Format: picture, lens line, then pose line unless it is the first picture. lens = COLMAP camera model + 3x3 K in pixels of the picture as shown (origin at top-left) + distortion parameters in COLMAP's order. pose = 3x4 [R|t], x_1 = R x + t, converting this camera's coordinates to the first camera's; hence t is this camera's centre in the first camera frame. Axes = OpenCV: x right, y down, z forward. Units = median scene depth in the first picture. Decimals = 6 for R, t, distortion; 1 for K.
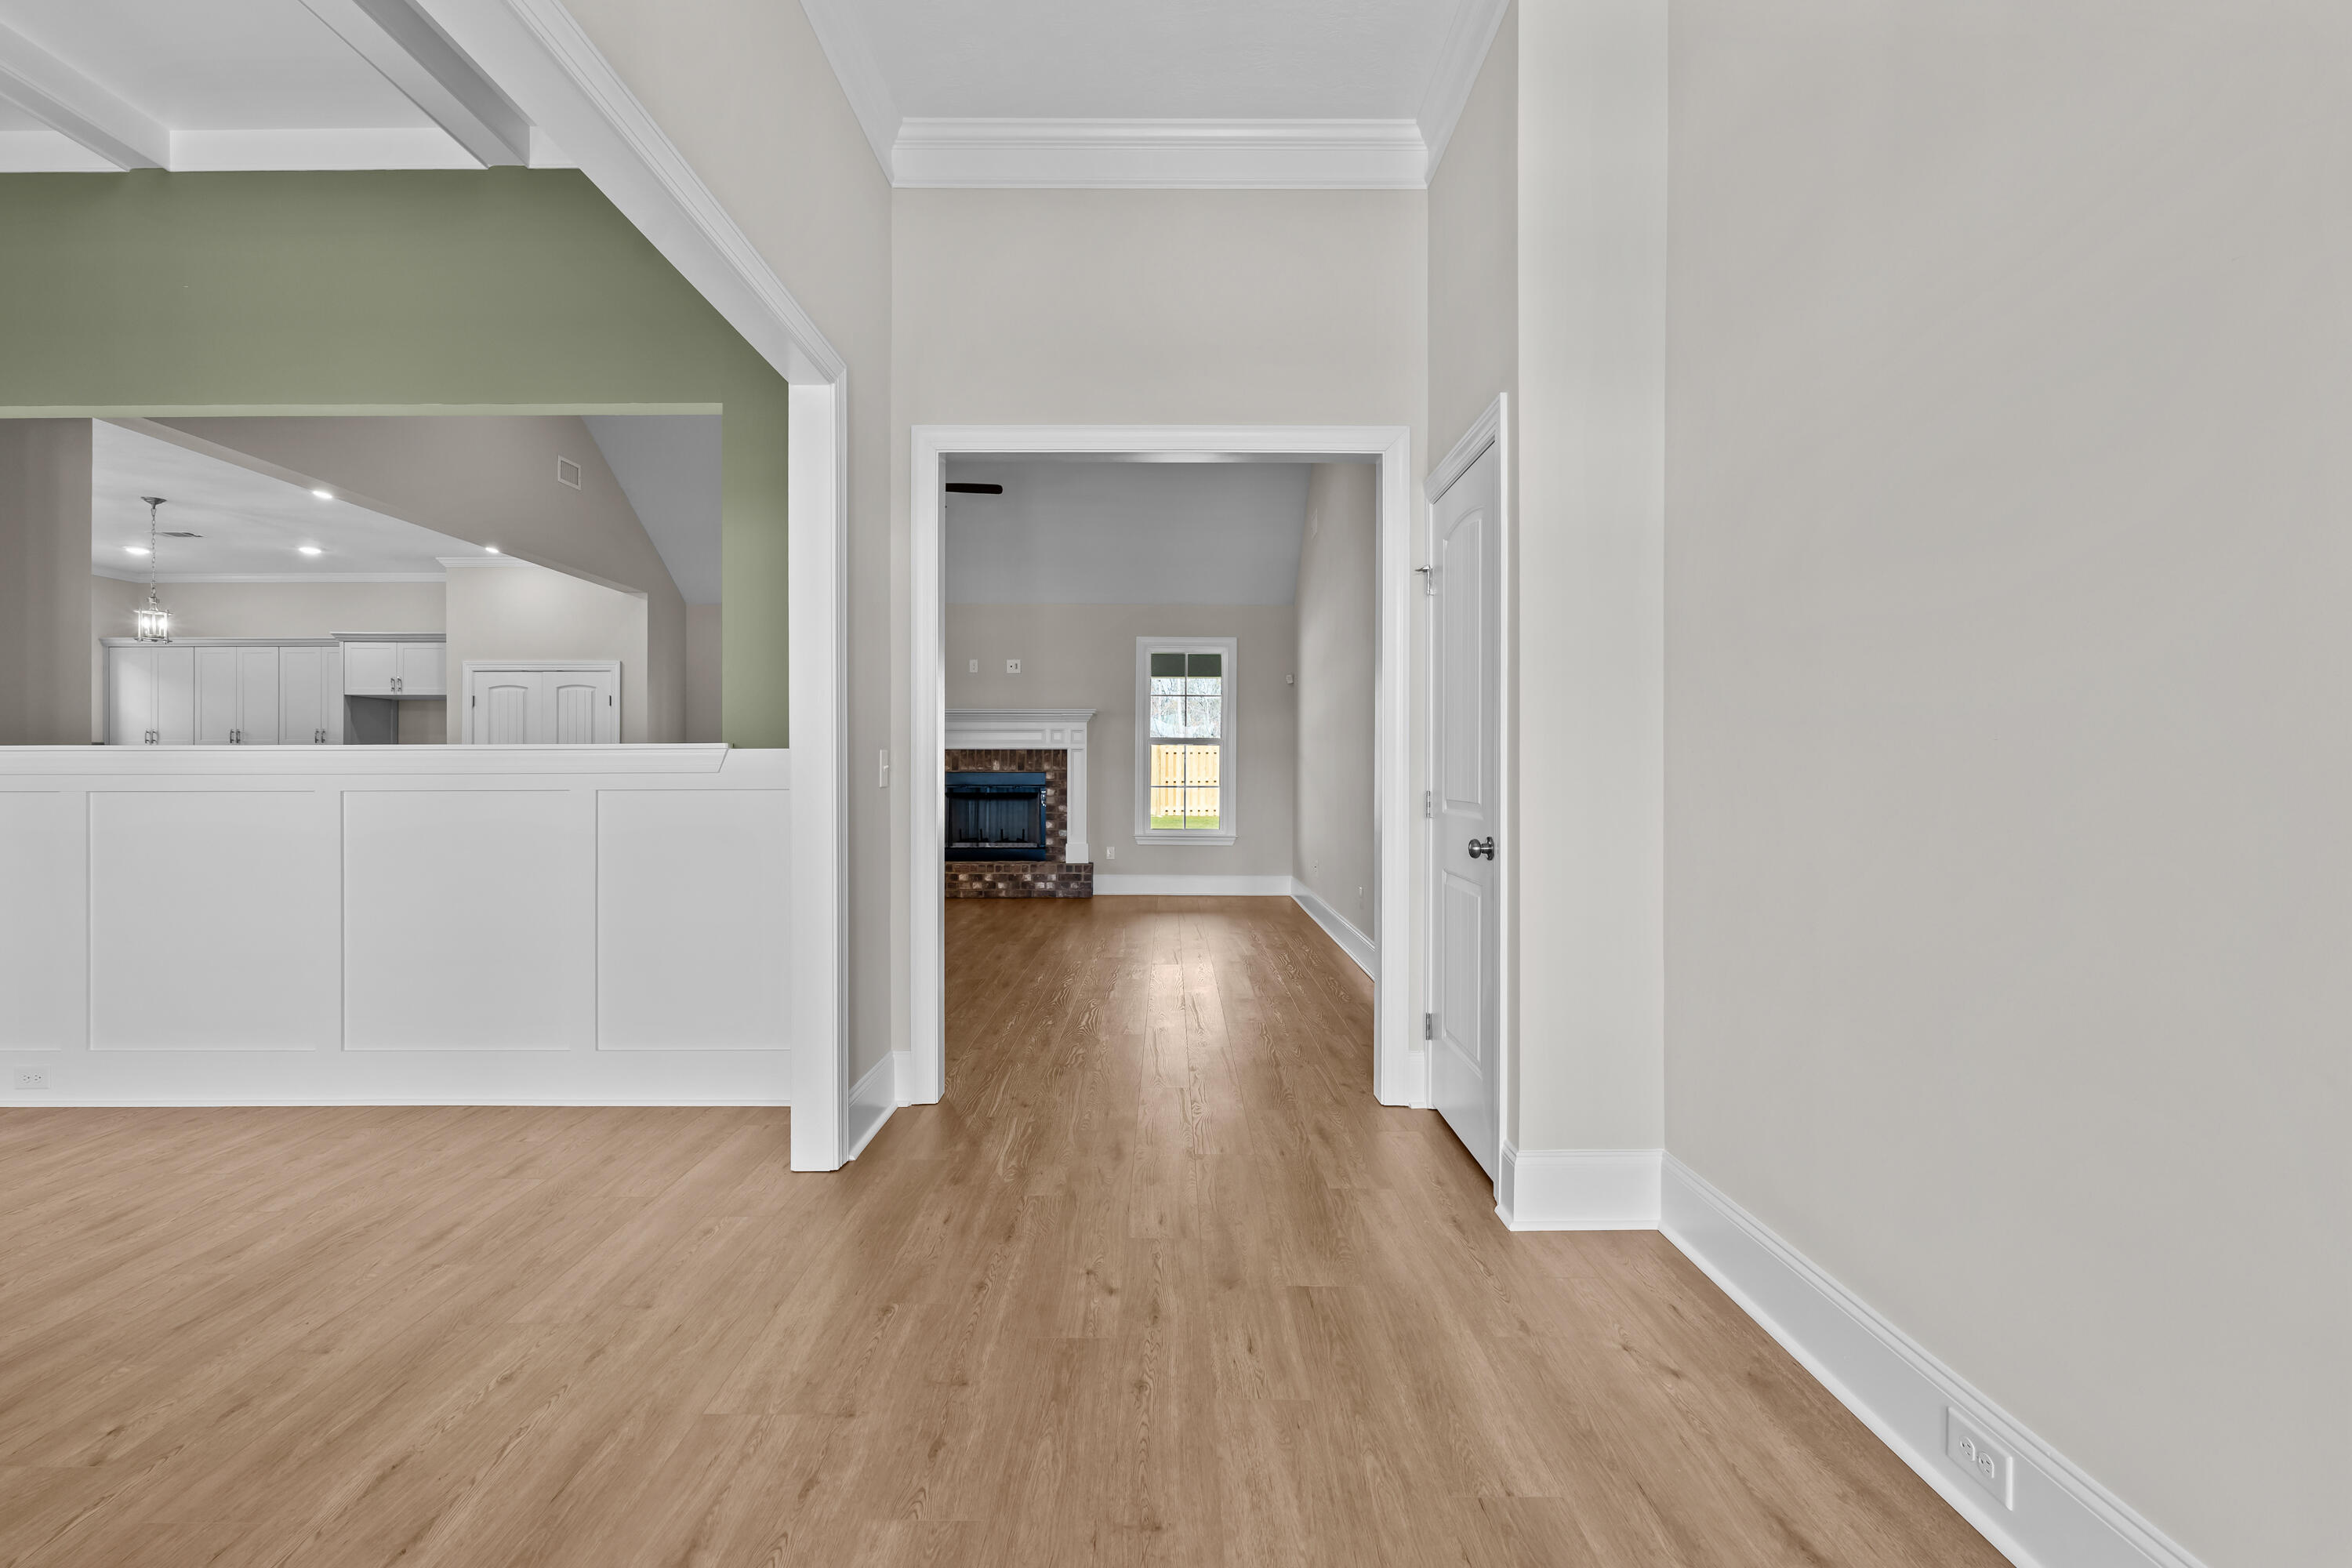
lens RADIAL K [[1036.9, 0, 1174.4], [0, 1036.9, 776.5], [0, 0, 1]] dist [-0.000714, -0.000192]
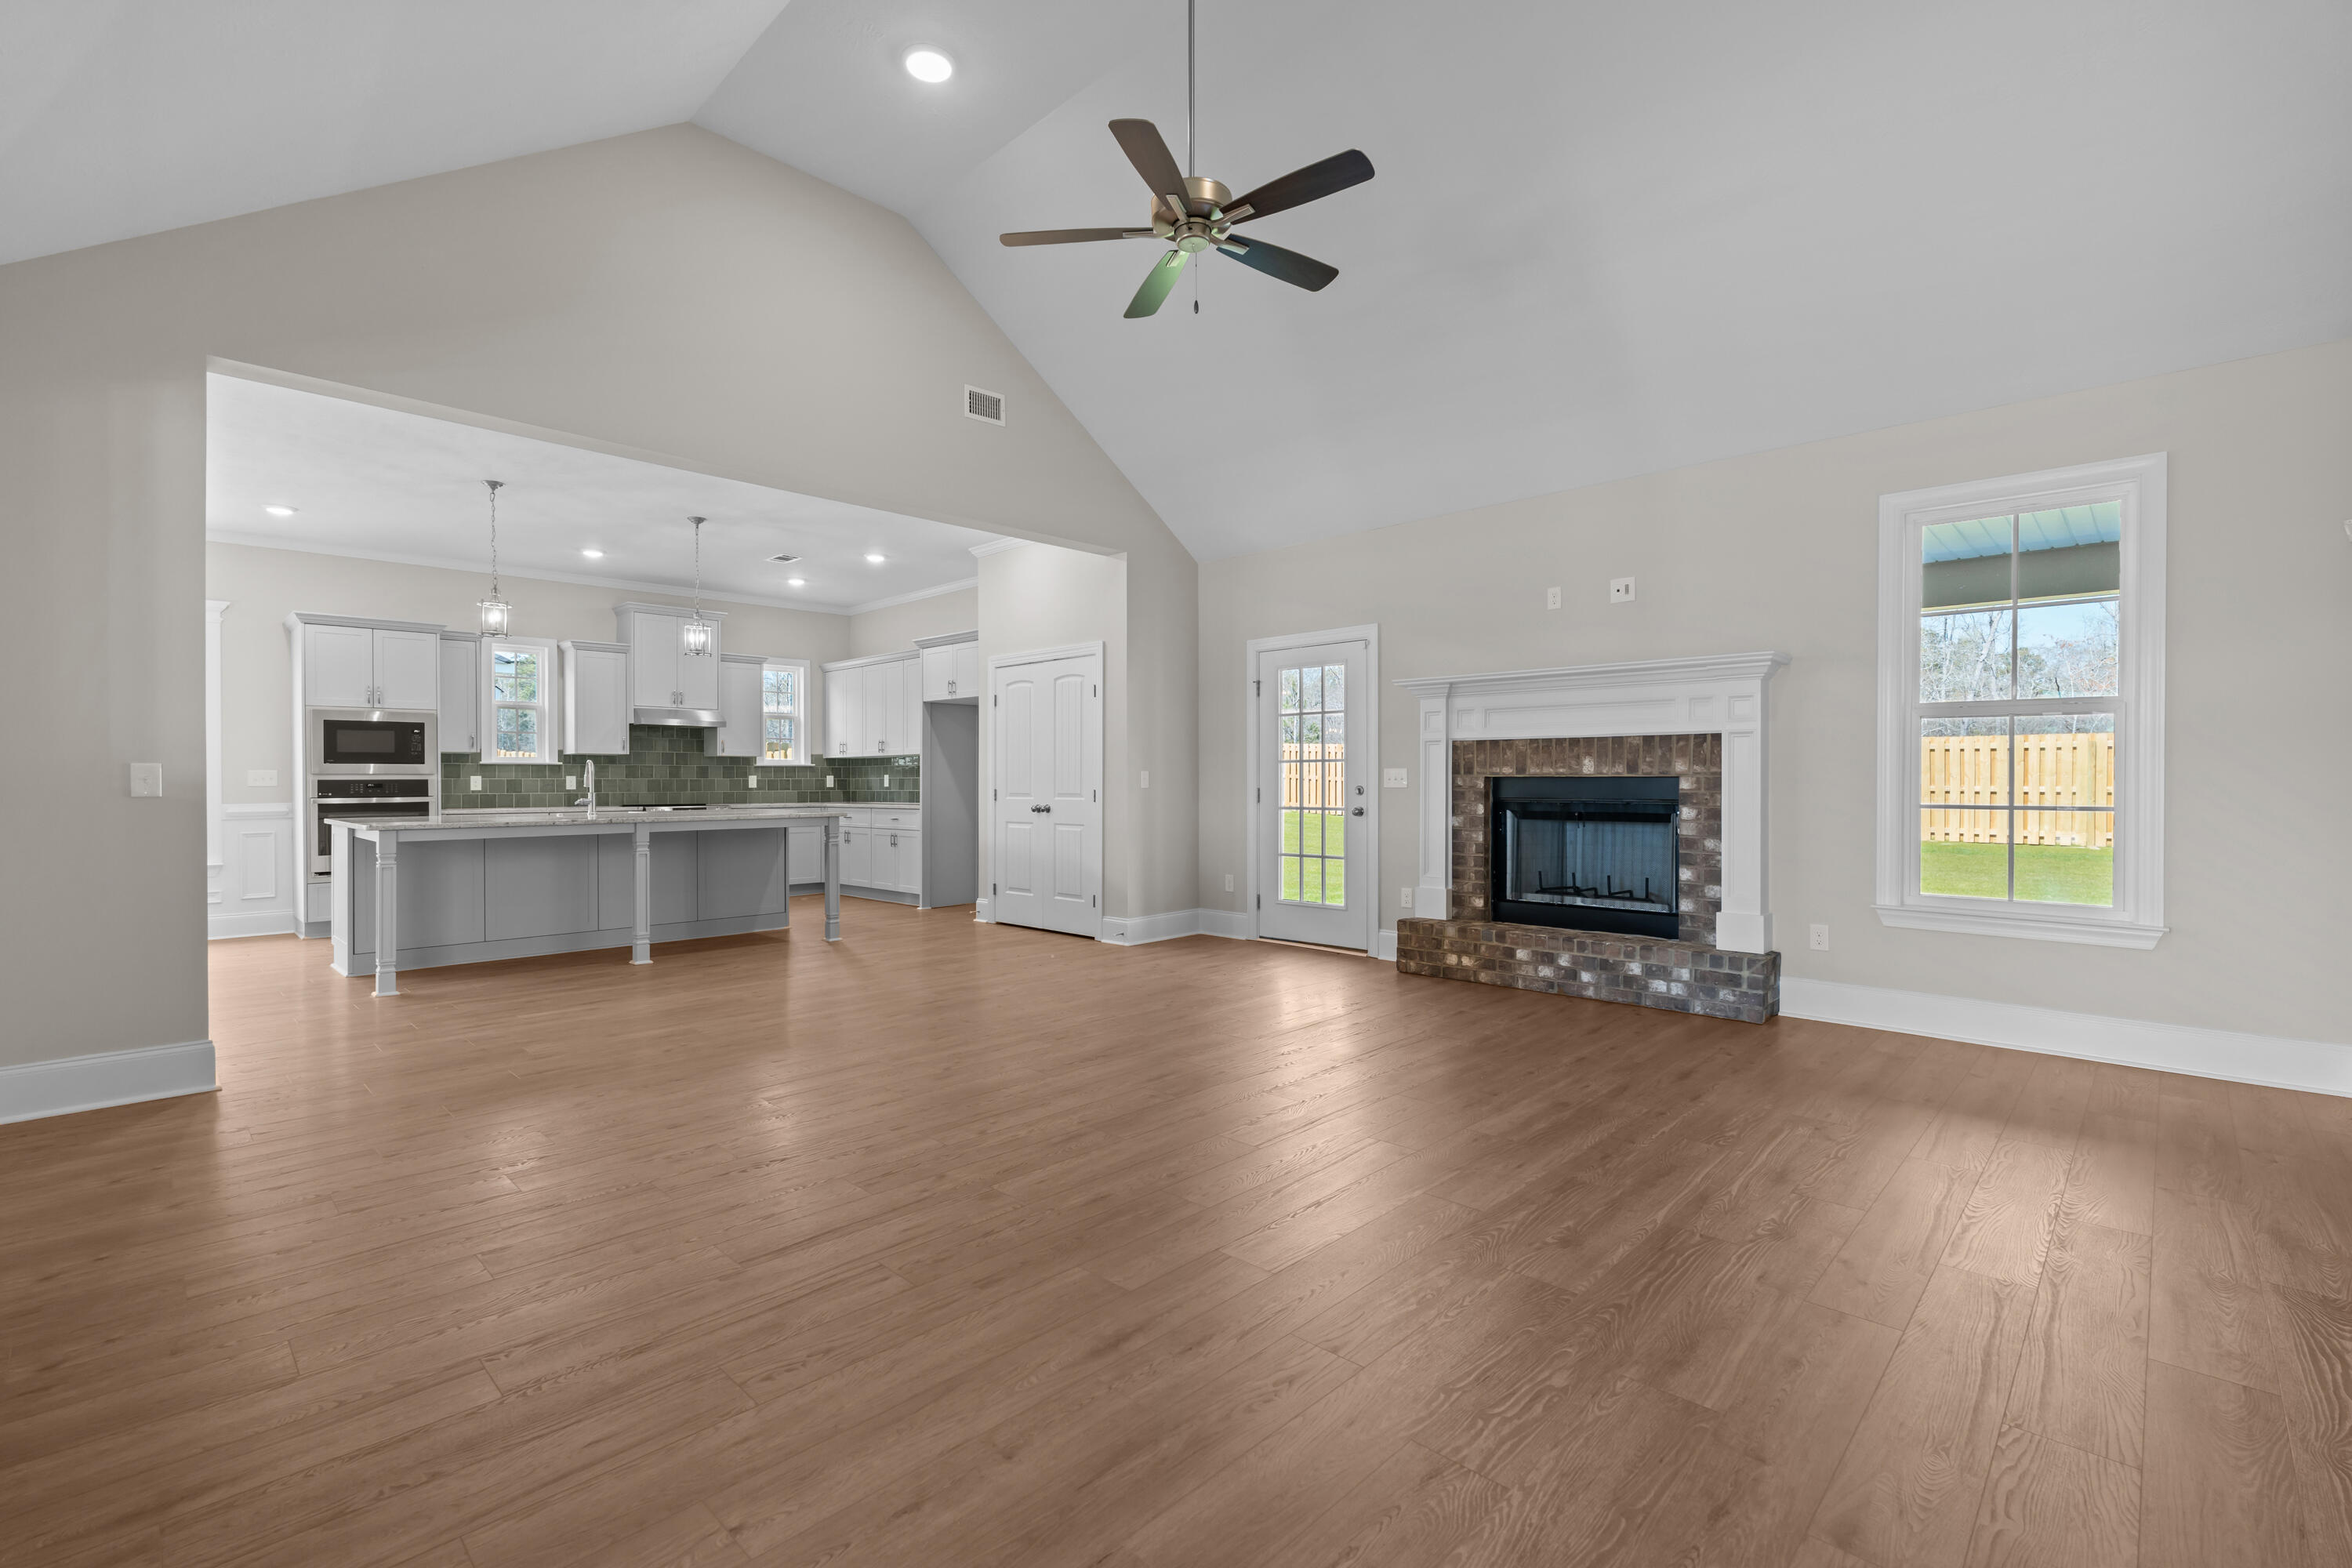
lens RADIAL K [[1036.9, 0, 1174.9], [0, 1036.9, 777.0], [0, 0, 1]] dist [-0.000714, -0.000192]
pose [[0.713412, -0.004218, -0.700732, 0.068077], [-0.001377, 0.999972, -0.007421, 0.000594], [0.700744, 0.006259, 0.713386, 0.430187]]
